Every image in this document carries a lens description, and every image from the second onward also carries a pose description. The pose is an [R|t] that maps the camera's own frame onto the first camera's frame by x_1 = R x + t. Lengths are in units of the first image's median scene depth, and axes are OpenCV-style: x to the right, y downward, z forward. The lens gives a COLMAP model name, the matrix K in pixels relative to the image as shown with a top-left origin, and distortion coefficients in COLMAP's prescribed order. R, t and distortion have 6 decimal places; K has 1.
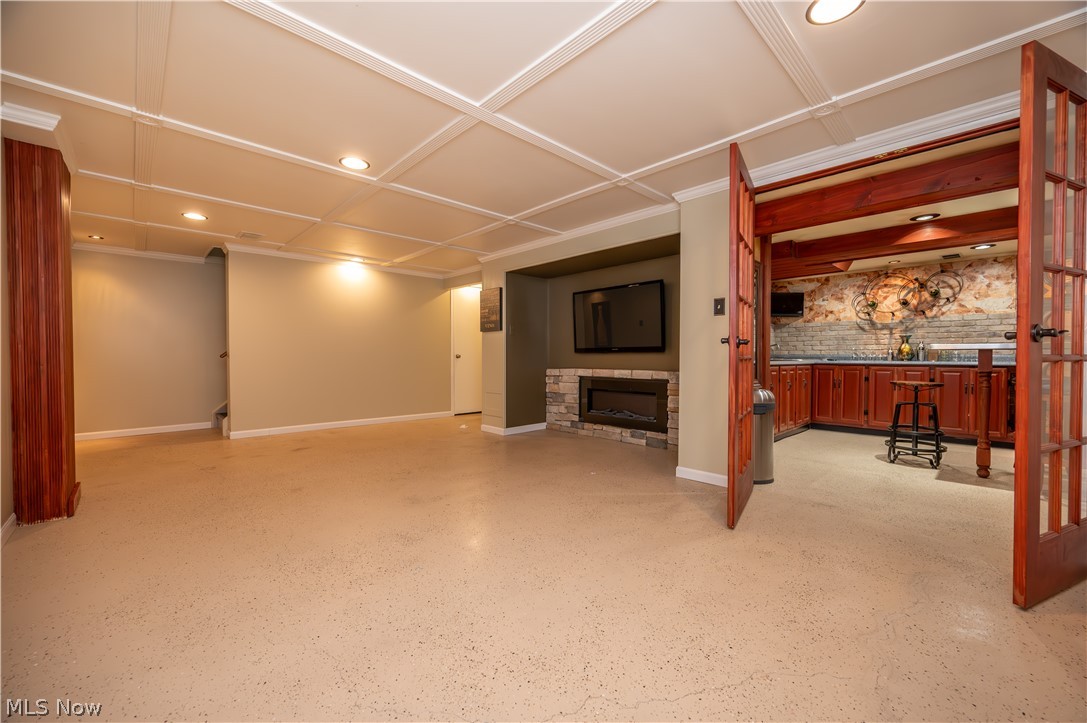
lens RADIAL K [[429.8, 0, 539.2], [0, 429.8, 364.6], [0, 0, 1]] dist [-0.003709, -0.000276]
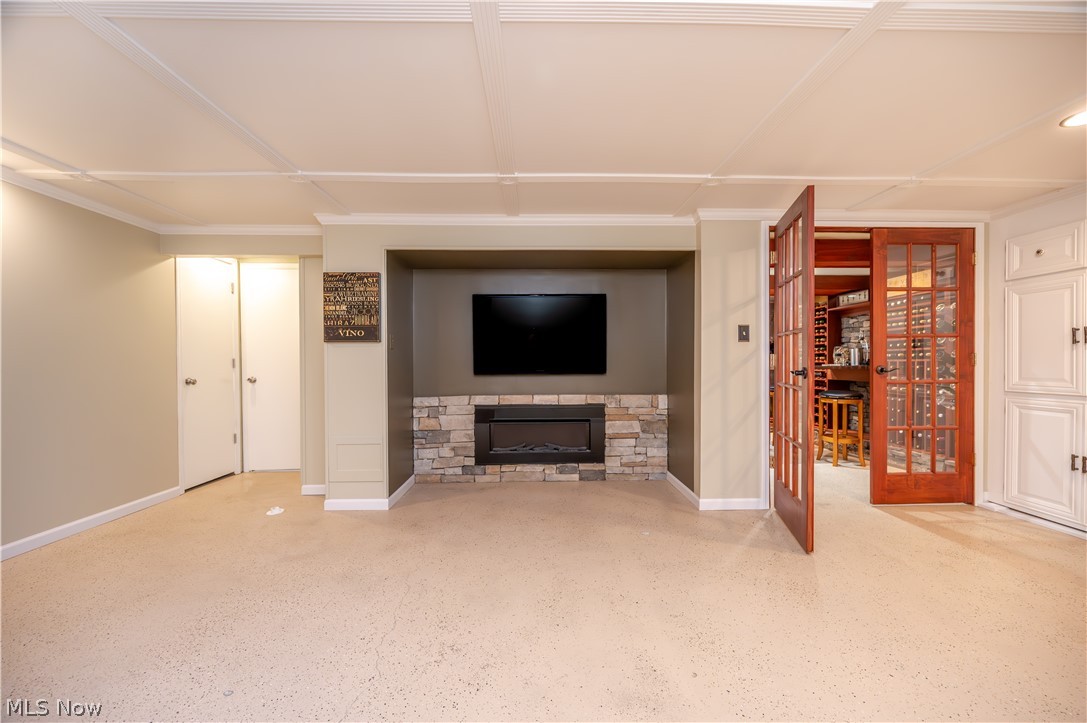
lens RADIAL K [[429.8, 0, 549.7], [0, 429.8, 366.8], [0, 0, 1]] dist [-0.003709, -0.000276]
pose [[0.665496, -0.012140, 0.746302, -0.378140], [0.019511, 0.999809, -0.001134, -0.036921], [-0.746146, 0.015316, 0.665606, 0.391518]]
